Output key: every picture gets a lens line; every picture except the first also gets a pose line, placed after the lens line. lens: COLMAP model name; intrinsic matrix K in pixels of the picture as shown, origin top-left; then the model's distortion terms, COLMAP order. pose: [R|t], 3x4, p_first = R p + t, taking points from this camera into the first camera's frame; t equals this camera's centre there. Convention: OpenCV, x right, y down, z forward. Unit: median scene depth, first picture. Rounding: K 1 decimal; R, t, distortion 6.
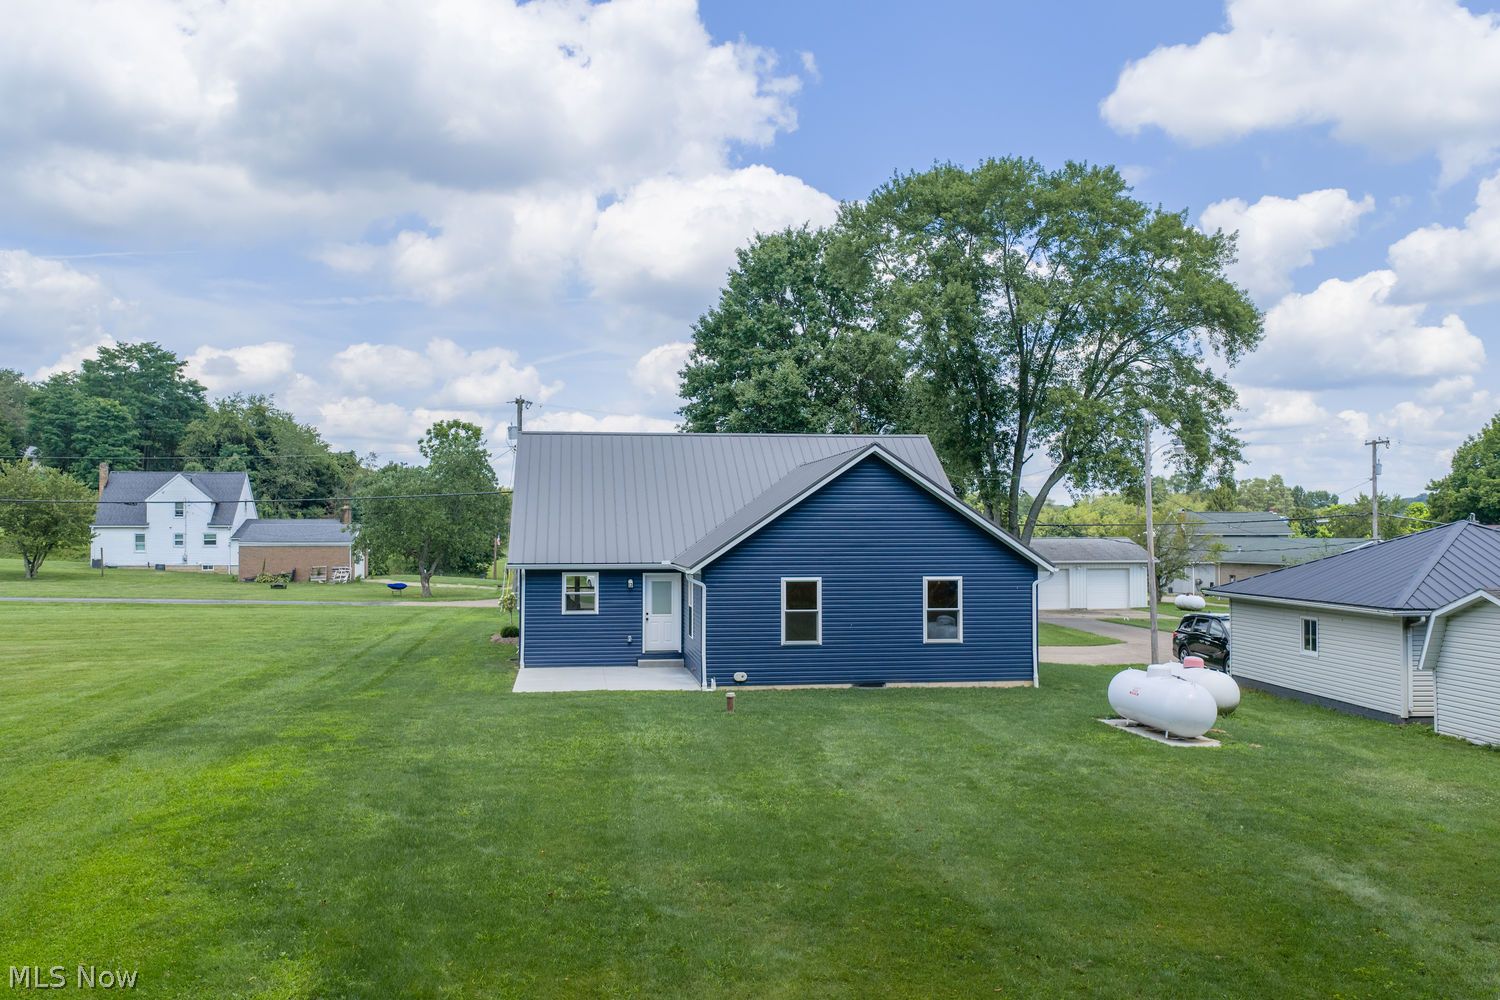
lens RADIAL K [[1240.5, 0, 750.0], [0, 1240.5, 500.0], [0, 0, 1]] dist [0.017386, -0.036940]
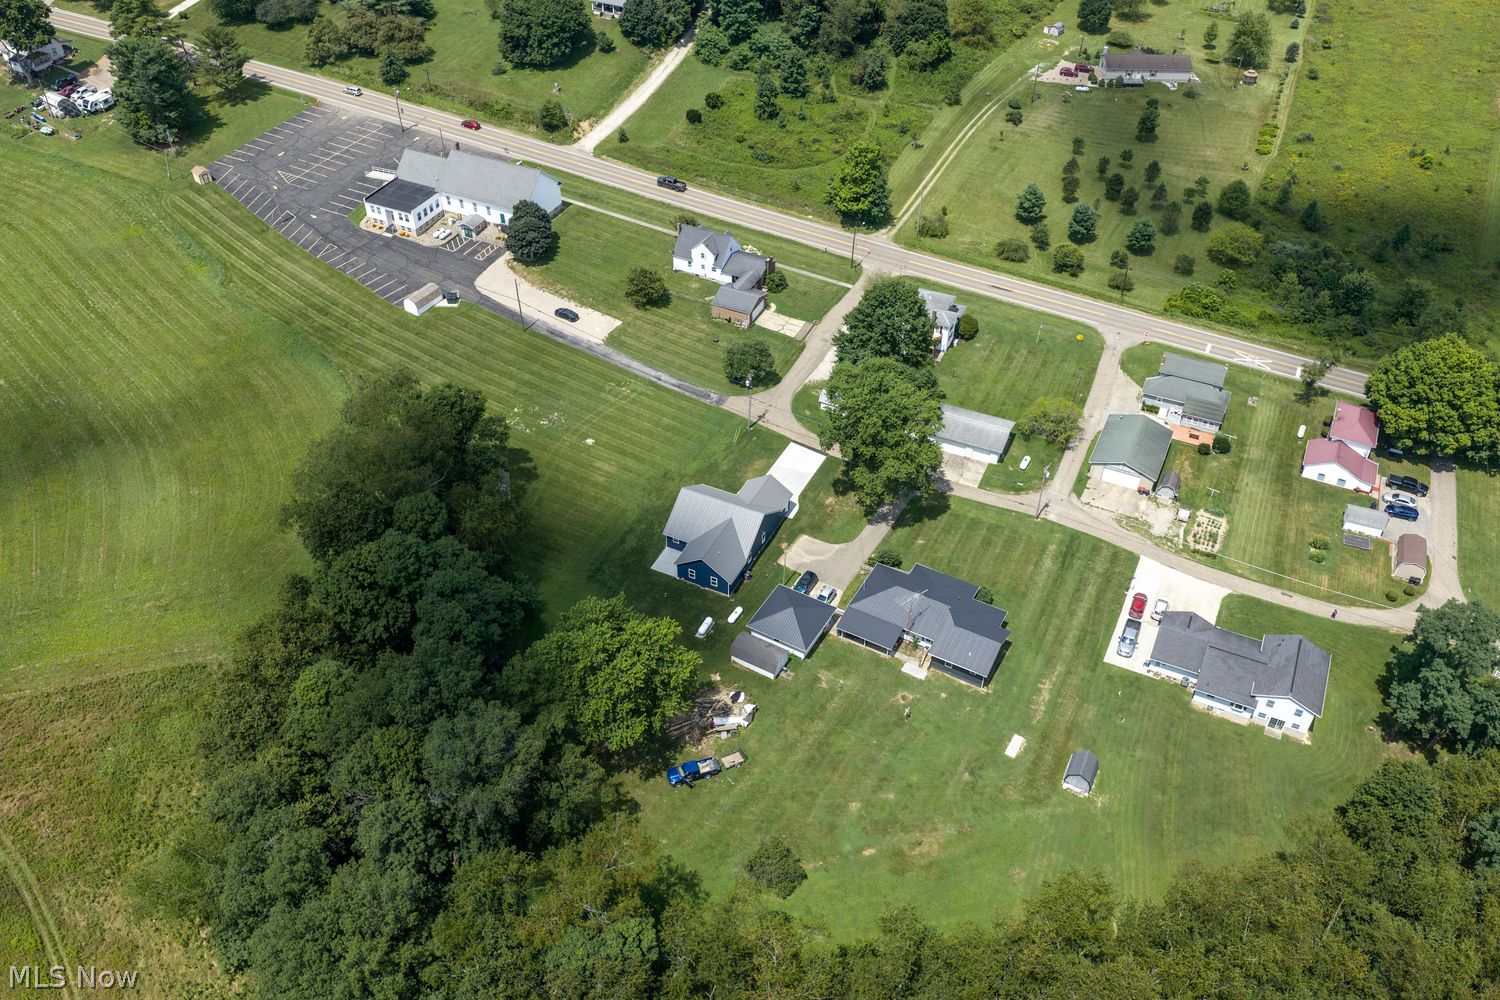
lens RADIAL K [[1240.5, 0, 750.0], [0, 1240.5, 500.0], [0, 0, 1]] dist [0.017386, -0.036940]
pose [[0.836309, 0.361293, -0.412376, 1.276639], [0.015507, 0.736268, 0.676512, -2.078394], [0.548038, -0.572168, 0.610146, -1.125005]]
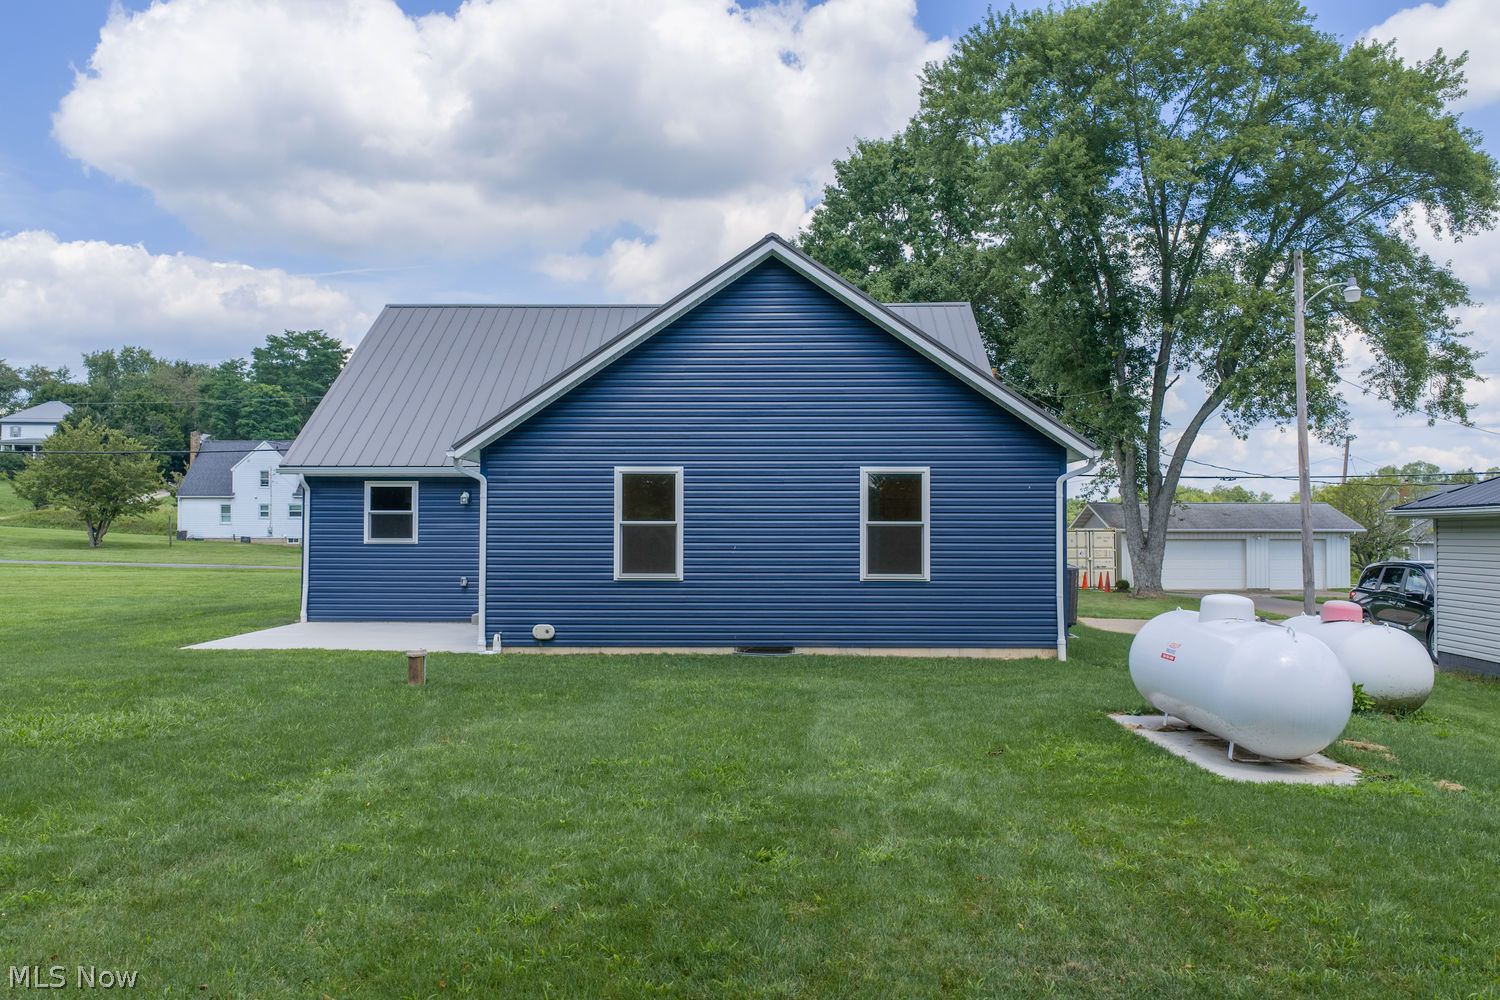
lens RADIAL K [[1240.5, 0, 750.0], [0, 1240.5, 500.0], [0, 0, 1]] dist [0.017386, -0.036940]
pose [[0.987169, -0.001076, -0.159675, 0.090795], [0.001187, 0.999999, 0.000597, 0.038510], [0.159674, -0.000779, 0.987169, 0.208316]]
